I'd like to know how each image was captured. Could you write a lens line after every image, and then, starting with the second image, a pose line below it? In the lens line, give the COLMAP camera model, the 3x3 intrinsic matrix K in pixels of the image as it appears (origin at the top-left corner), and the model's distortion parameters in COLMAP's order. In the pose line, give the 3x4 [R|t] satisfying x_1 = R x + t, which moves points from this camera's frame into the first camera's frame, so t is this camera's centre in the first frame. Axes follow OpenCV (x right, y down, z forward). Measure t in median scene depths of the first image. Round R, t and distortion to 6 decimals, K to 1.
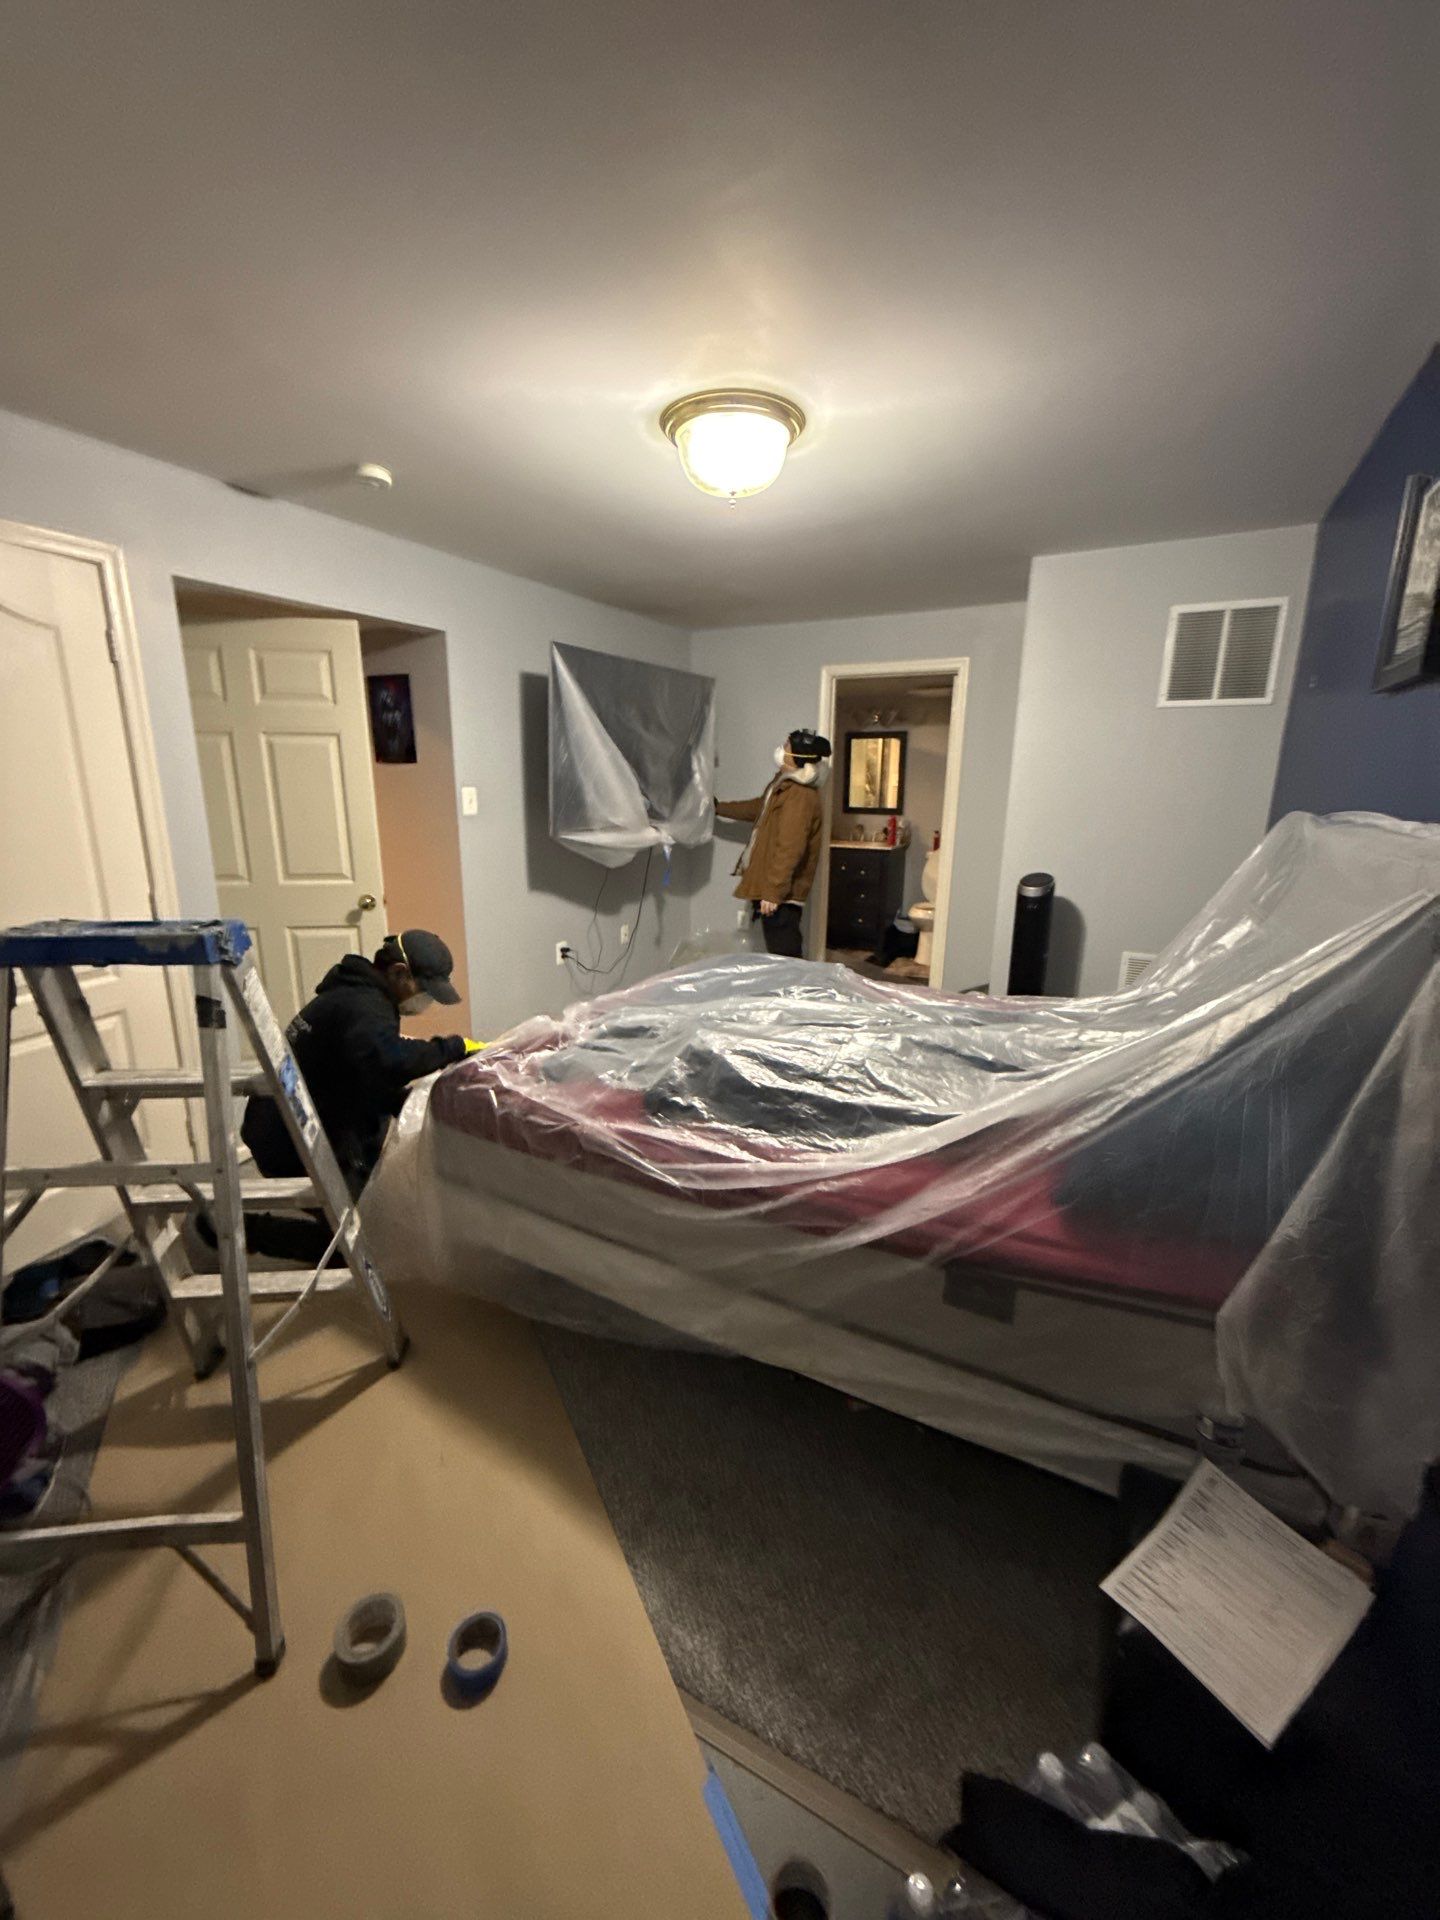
lens RADIAL K [[752.8, 0, 721.5], [0, 752.8, 958.7], [0, 0, 1]] dist [-0.003931, -0.001405]
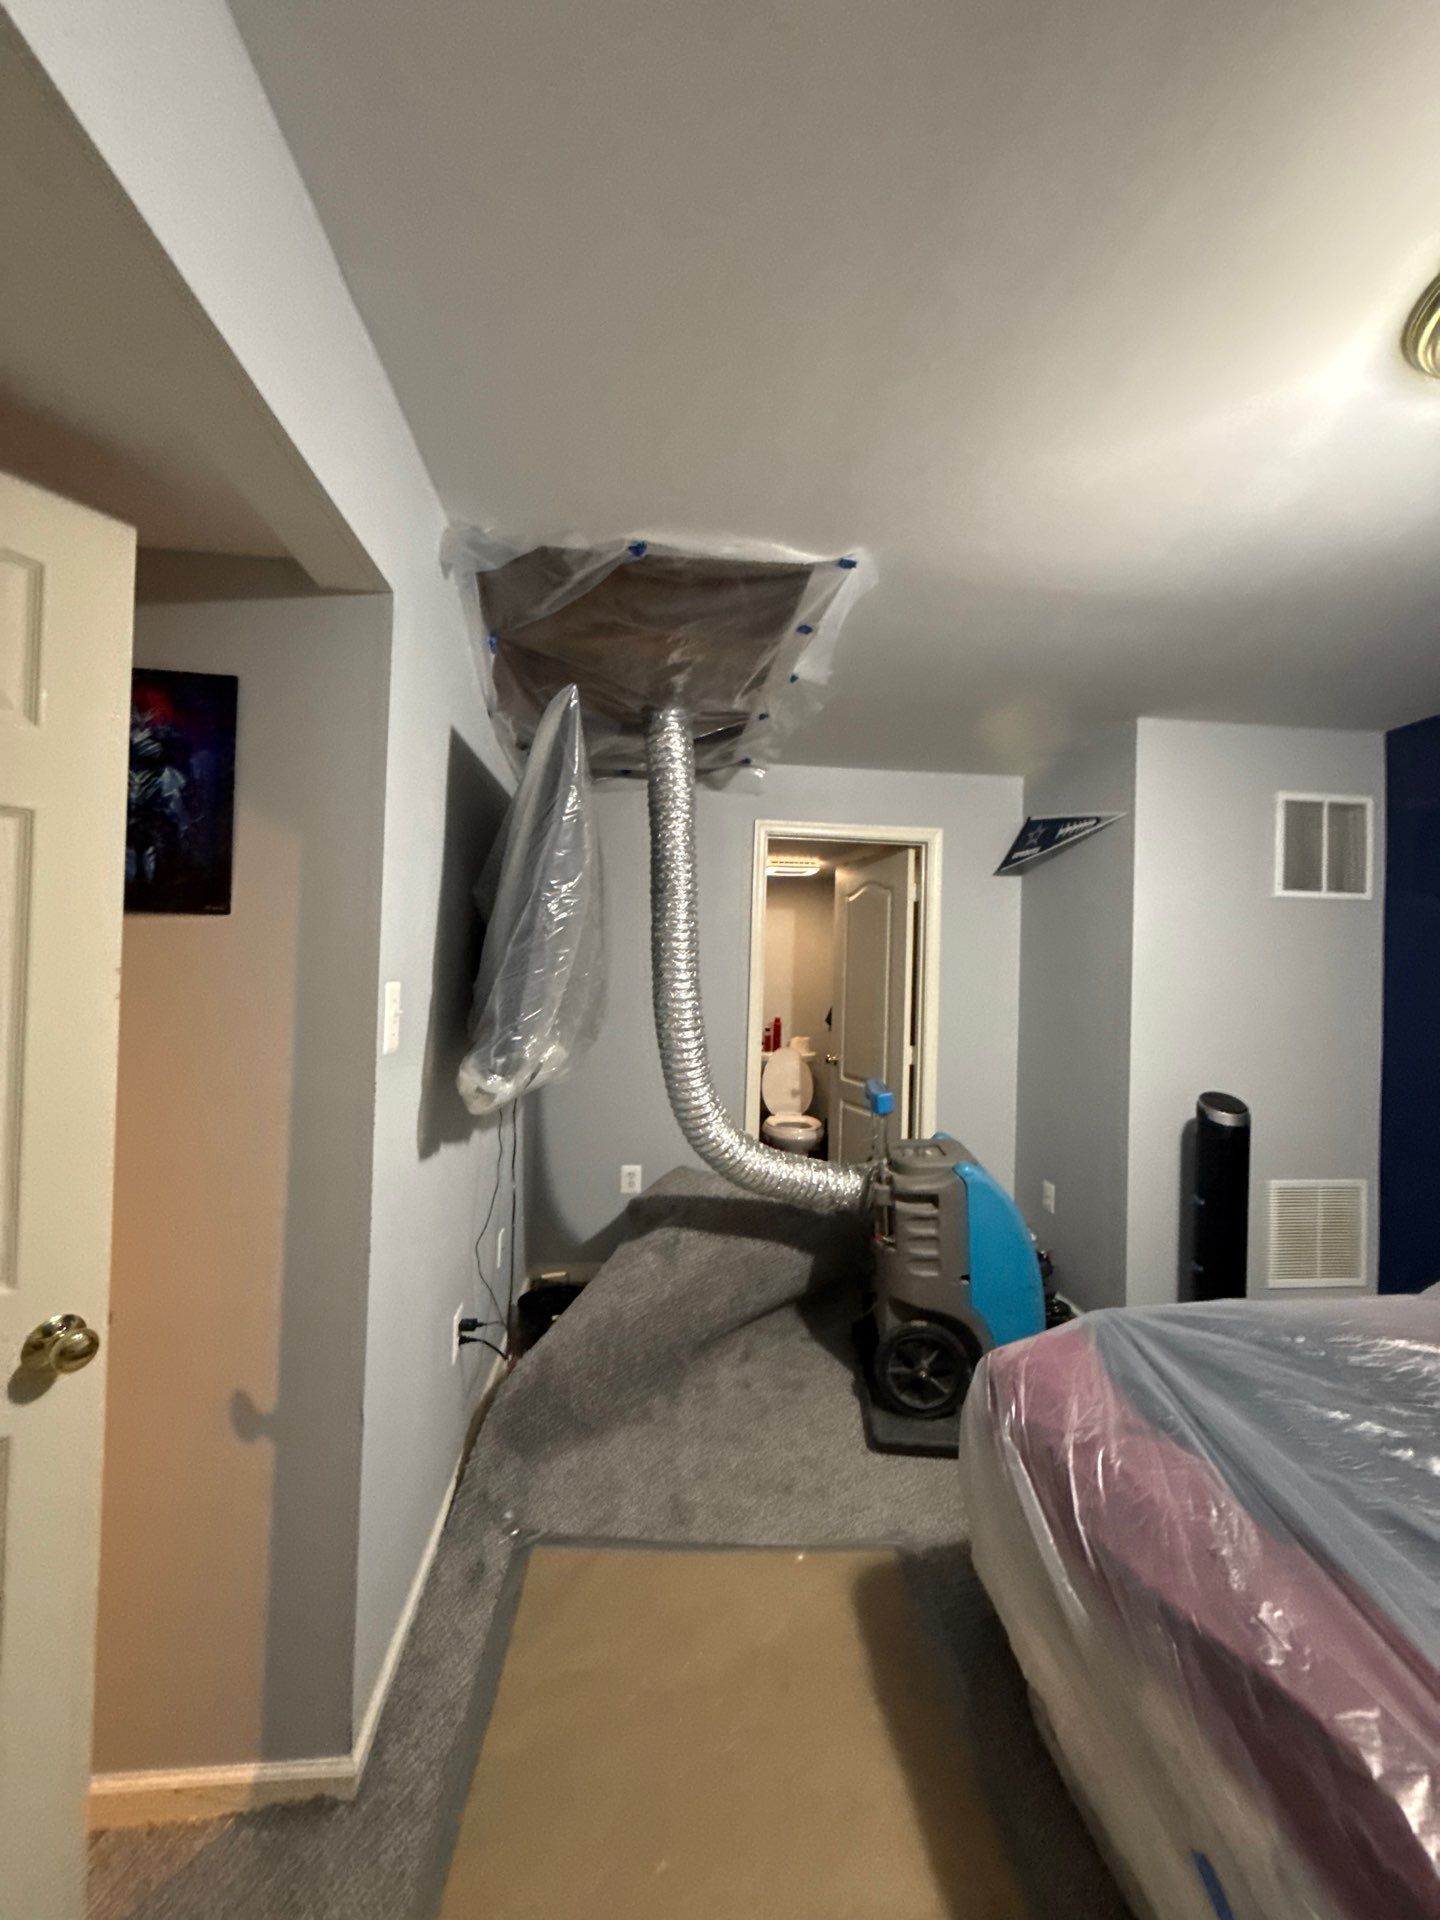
lens RADIAL K [[817.0, 0, 726.7], [0, 817.0, 957.6], [0, 0, 1]] dist [-0.000078, 0.000020]
pose [[0.813783, 0.021501, 0.580771, -0.511124], [0.118610, 0.972137, -0.202189, -0.149740], [-0.568937, 0.233423, 0.788559, 0.636186]]
